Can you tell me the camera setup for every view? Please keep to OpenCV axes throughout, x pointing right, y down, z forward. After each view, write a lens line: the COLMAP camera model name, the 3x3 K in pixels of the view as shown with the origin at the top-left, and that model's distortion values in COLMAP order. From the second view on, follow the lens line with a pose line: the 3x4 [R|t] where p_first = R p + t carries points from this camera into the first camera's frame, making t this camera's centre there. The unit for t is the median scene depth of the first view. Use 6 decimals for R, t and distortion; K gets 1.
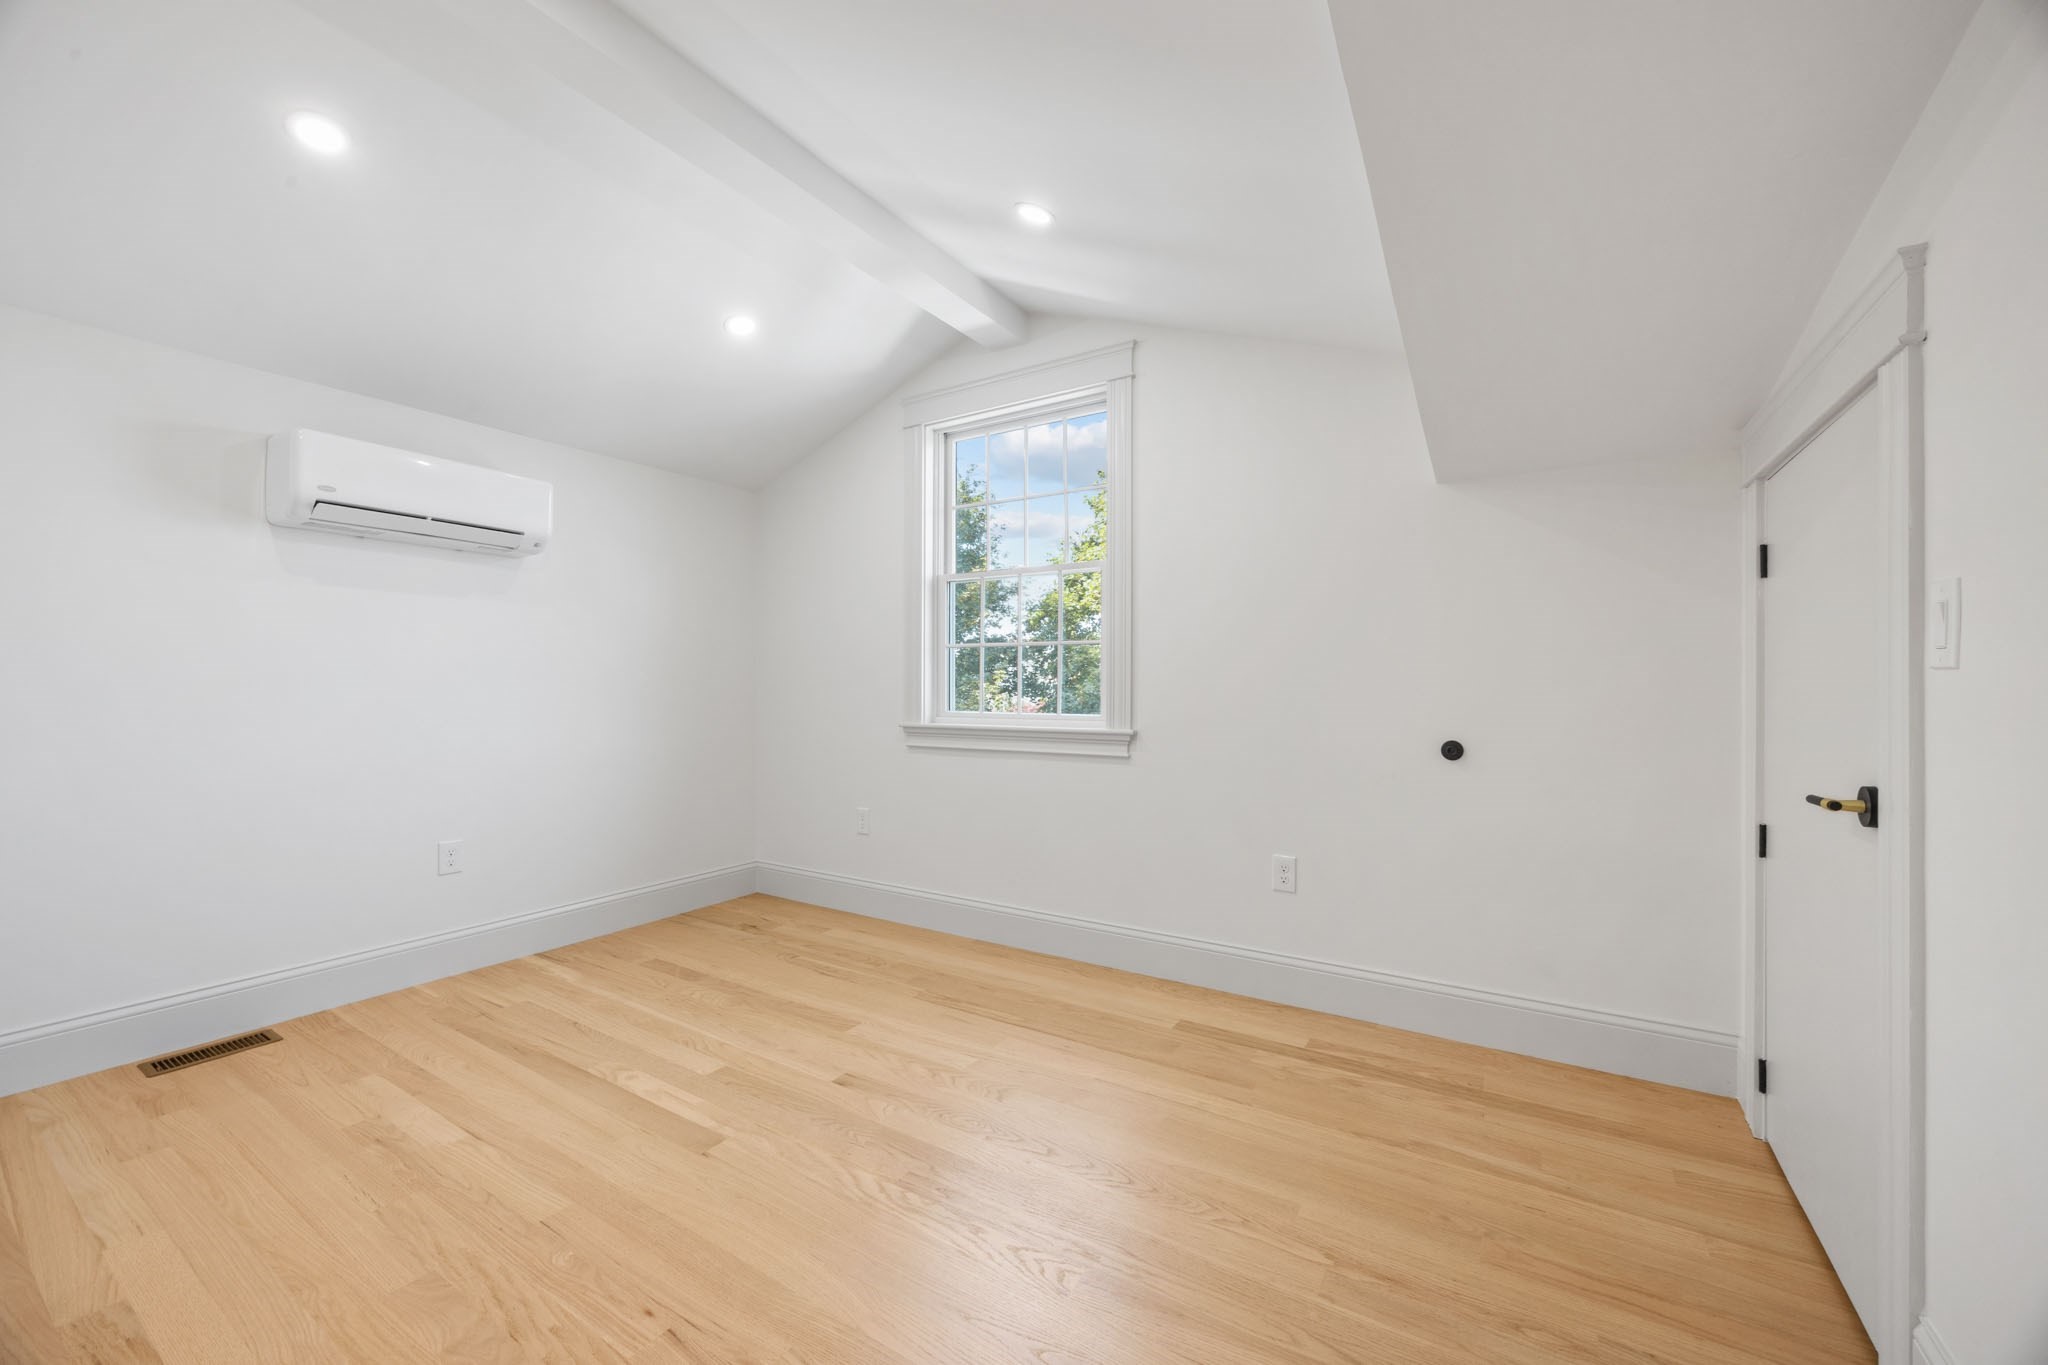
lens RADIAL K [[777.4, 0, 1041.2], [0, 777.4, 680.7], [0, 0, 1]] dist [-0.001785, -0.000415]
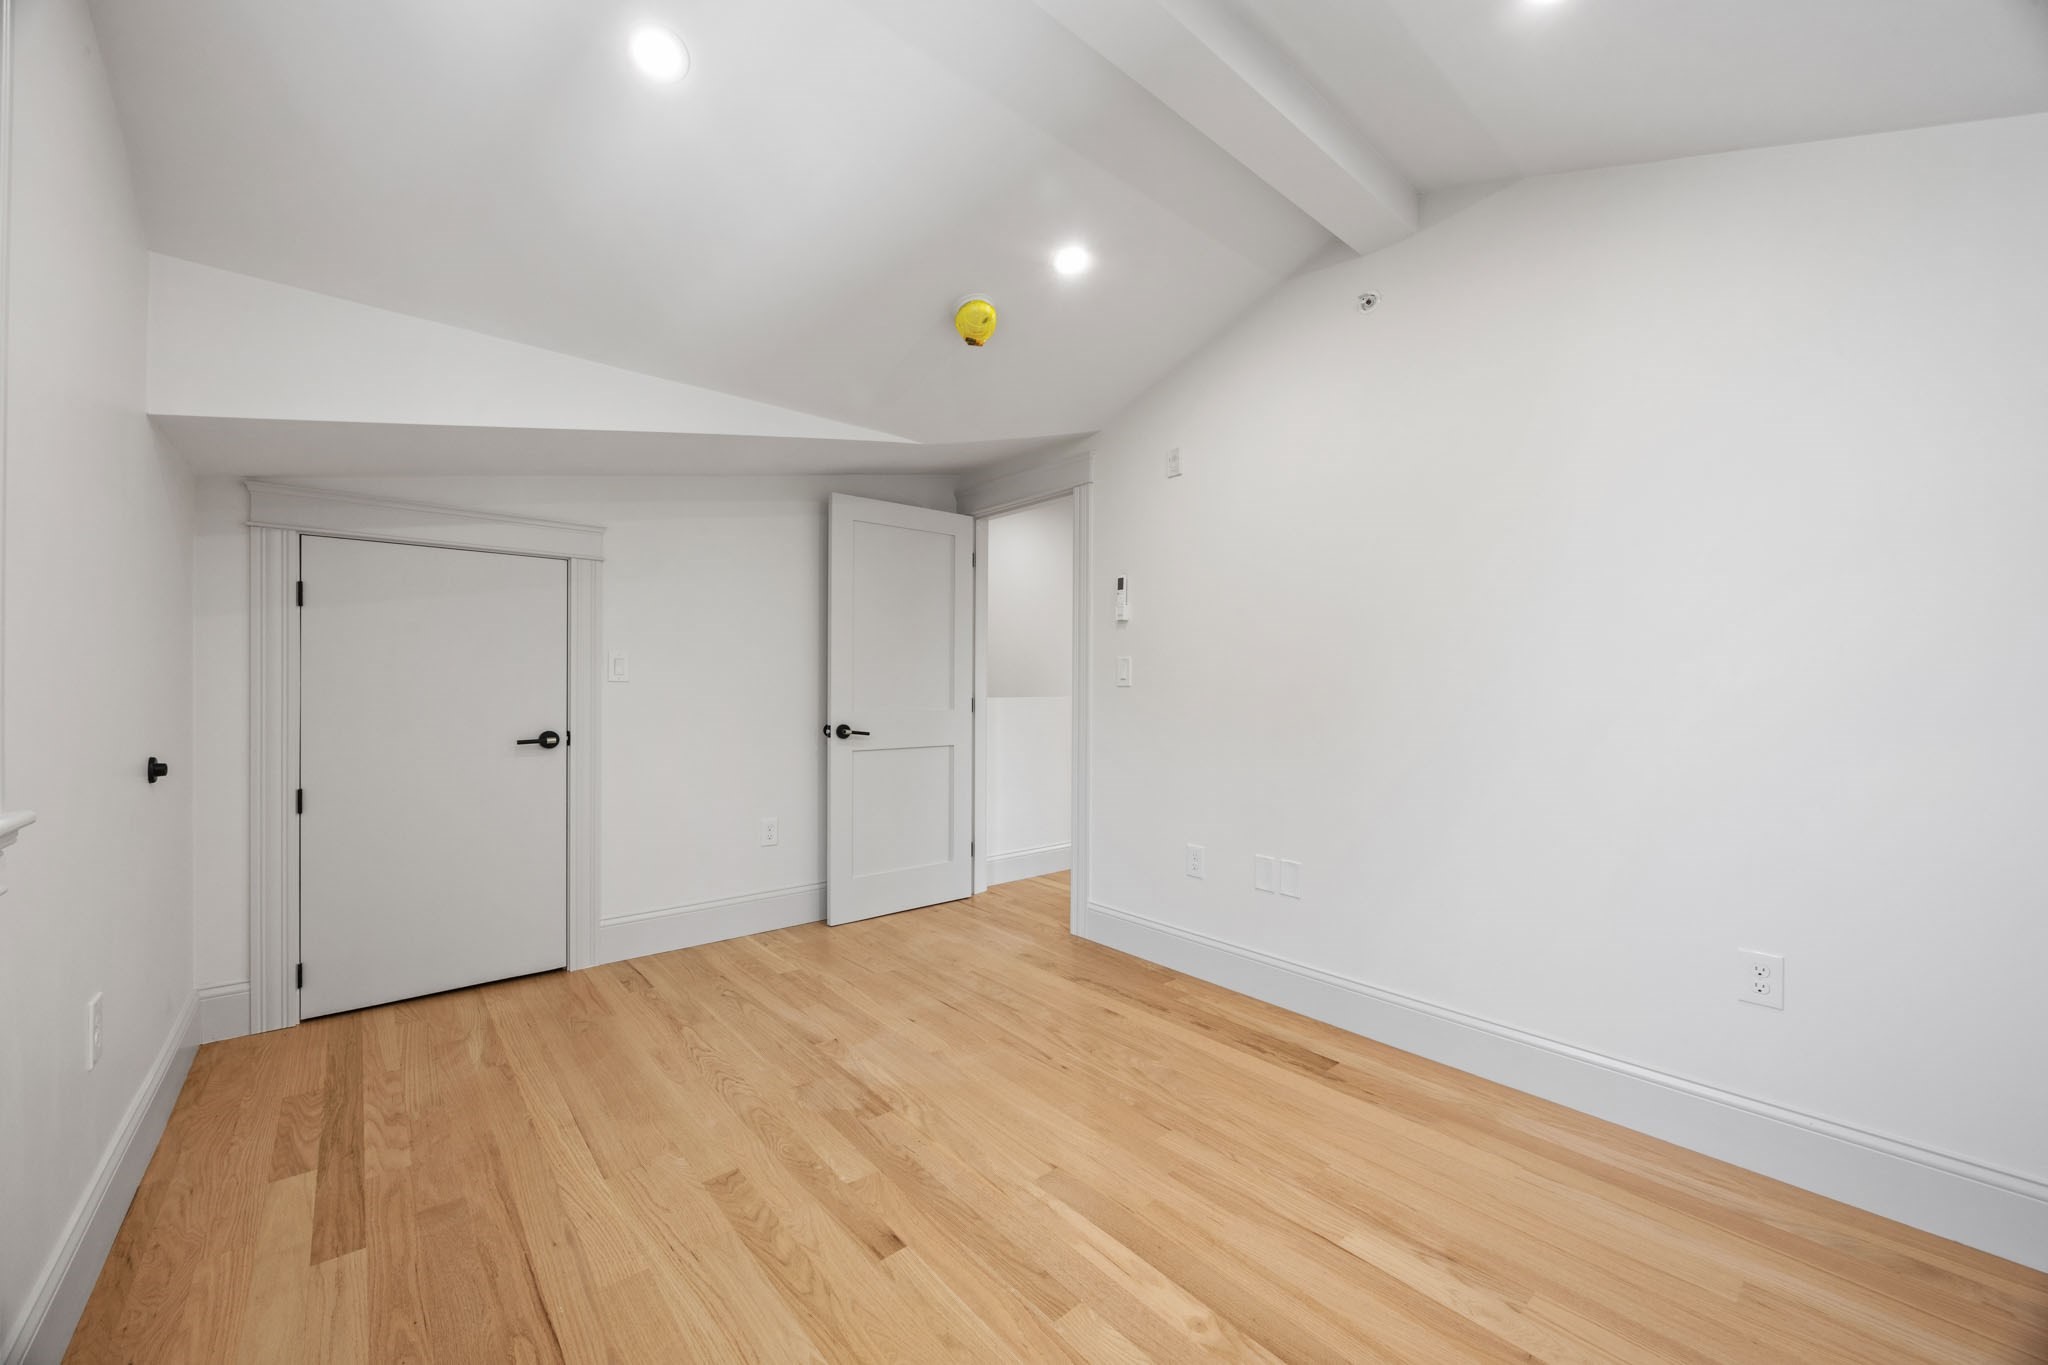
lens RADIAL K [[777.4, 0, 1032.4], [0, 777.4, 686.1], [0, 0, 1]] dist [-0.001785, -0.000415]
pose [[-0.952844, -0.003192, 0.303444, -0.615706], [-0.005513, 0.999962, -0.006793, 0.008824], [-0.303410, -0.008145, -0.952825, 1.706496]]
